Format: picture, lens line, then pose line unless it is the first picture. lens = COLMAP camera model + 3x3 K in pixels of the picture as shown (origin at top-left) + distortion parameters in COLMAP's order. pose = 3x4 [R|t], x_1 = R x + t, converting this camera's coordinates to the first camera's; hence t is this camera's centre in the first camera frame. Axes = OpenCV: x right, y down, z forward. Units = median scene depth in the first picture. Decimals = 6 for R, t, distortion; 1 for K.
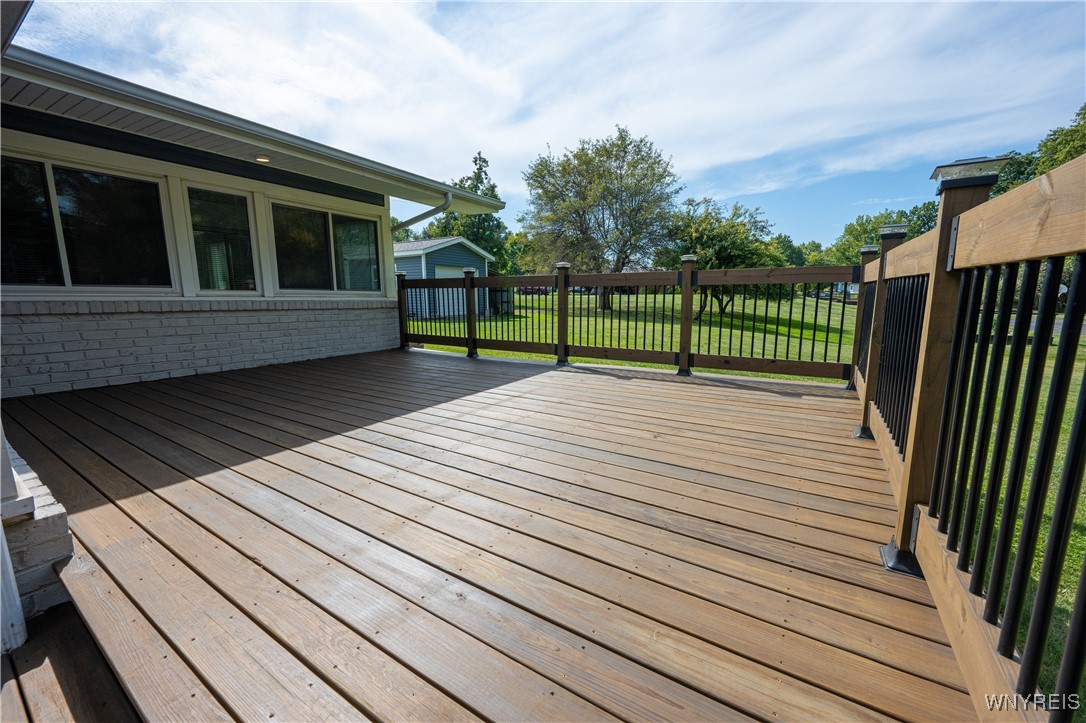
lens RADIAL K [[425.0, 0, 543.0], [0, 425.0, 361.5], [0, 0, 1]] dist [-0.000534, 0.000116]
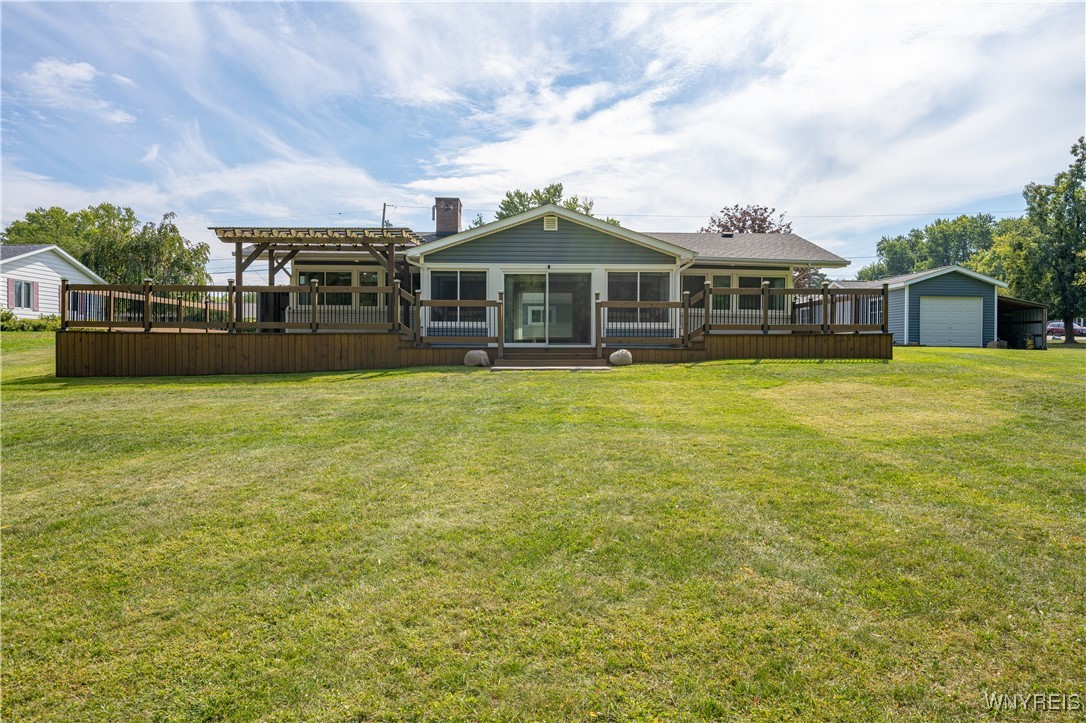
lens RADIAL K [[776.3, 0, 543.0], [0, 776.3, 361.5], [0, 0, 1]] dist [-0.003043, -0.002511]
pose [[0.561968, 0.016642, -0.826991, 0.098609], [-0.141671, 0.986960, -0.076409, 0.025179], [0.814936, 0.160100, 0.556998, -0.094488]]
